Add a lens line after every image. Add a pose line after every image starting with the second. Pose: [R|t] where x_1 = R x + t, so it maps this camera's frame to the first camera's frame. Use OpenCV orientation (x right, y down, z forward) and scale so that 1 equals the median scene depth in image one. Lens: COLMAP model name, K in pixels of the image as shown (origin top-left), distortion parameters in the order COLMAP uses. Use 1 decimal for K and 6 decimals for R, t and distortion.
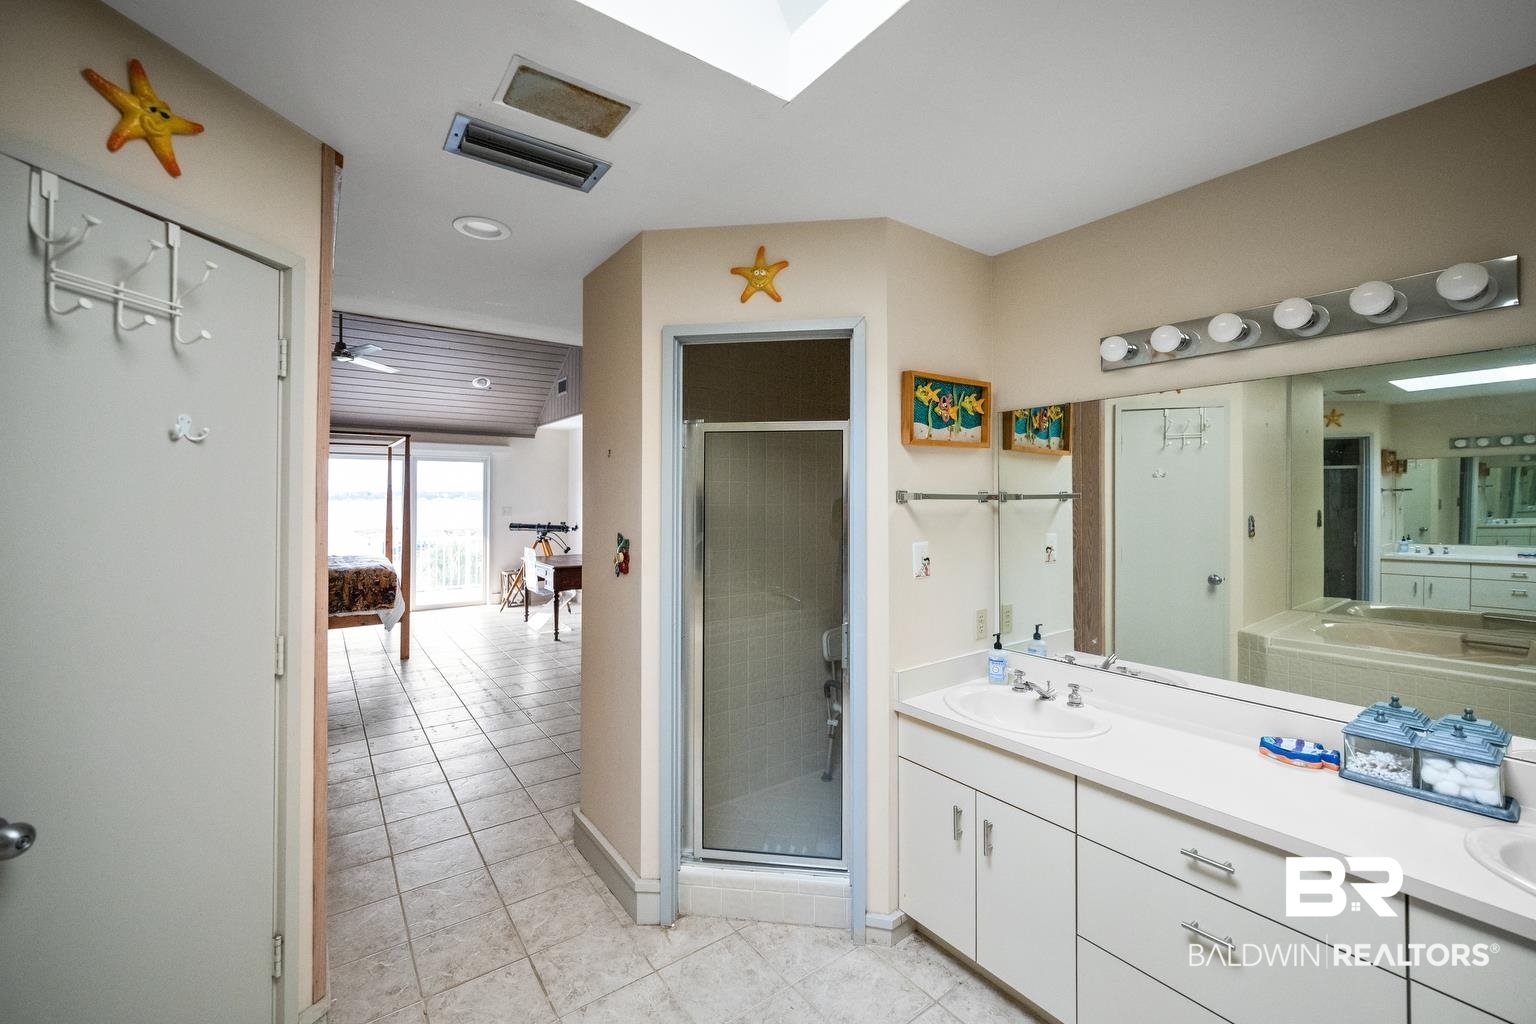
lens RADIAL K [[626.4, 0, 766.7], [0, 626.4, 487.5], [0, 0, 1]] dist [0.000071, 0.000062]
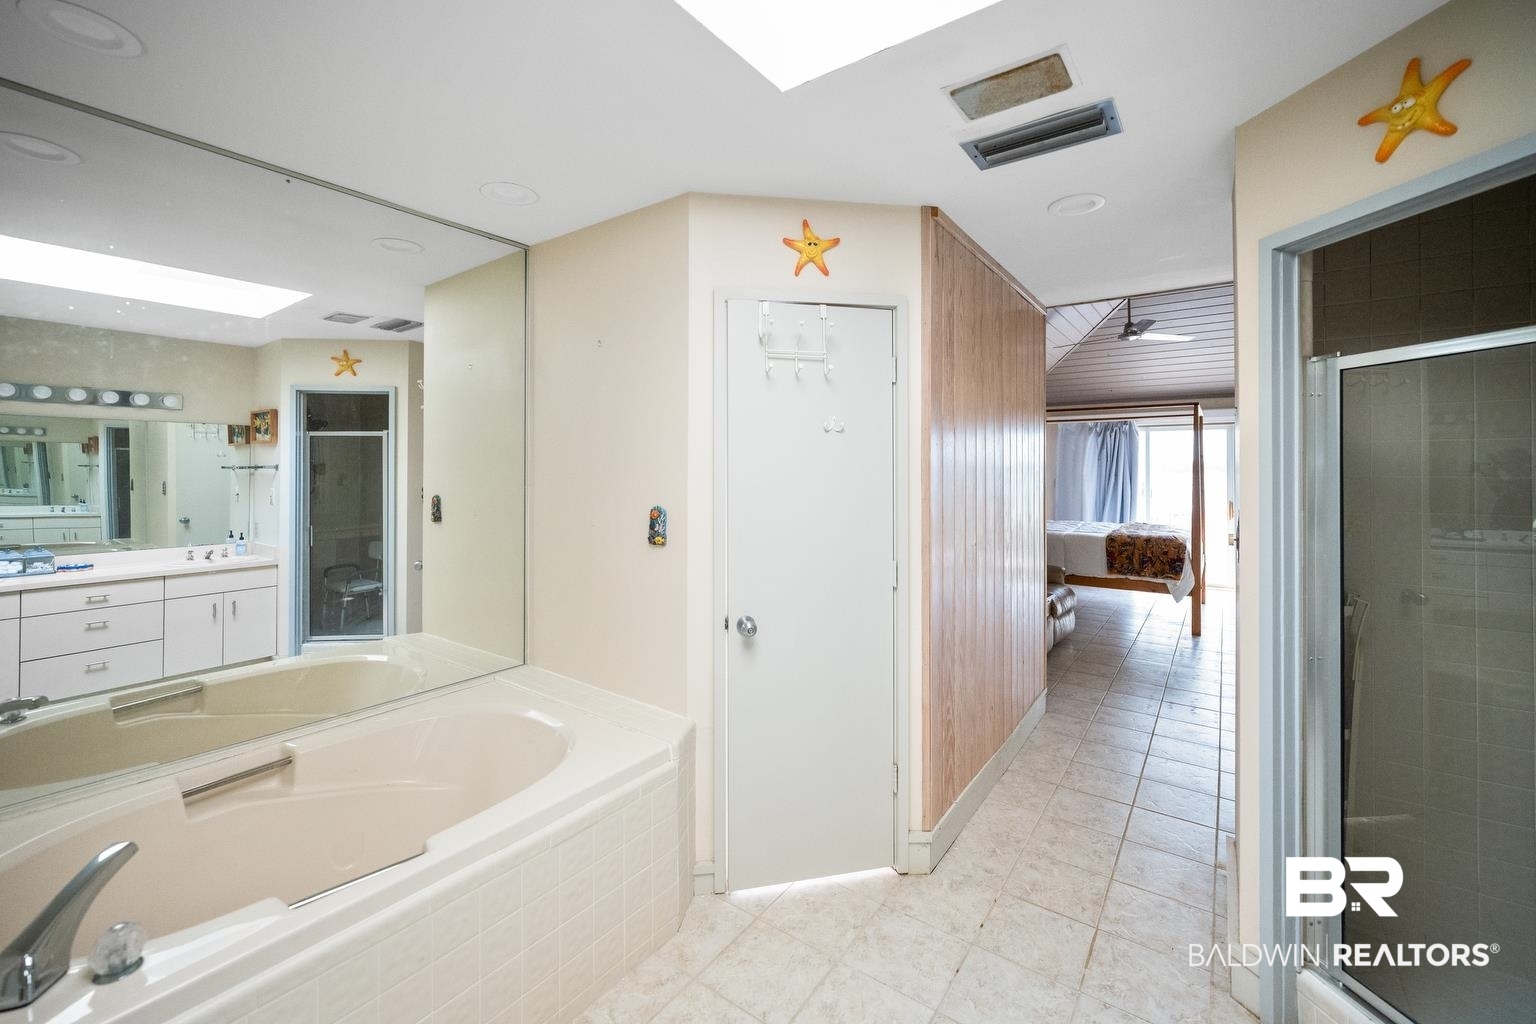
lens RADIAL K [[633.2, 0, 767.5], [0, 633.2, 467.6], [0, 0, 1]] dist [0.000312, 0.000208]
pose [[0.309165, -0.000281, -0.951008, 0.328128], [0.013077, 0.999907, 0.003956, 0.006521], [0.950918, -0.013660, 0.309140, 0.162974]]
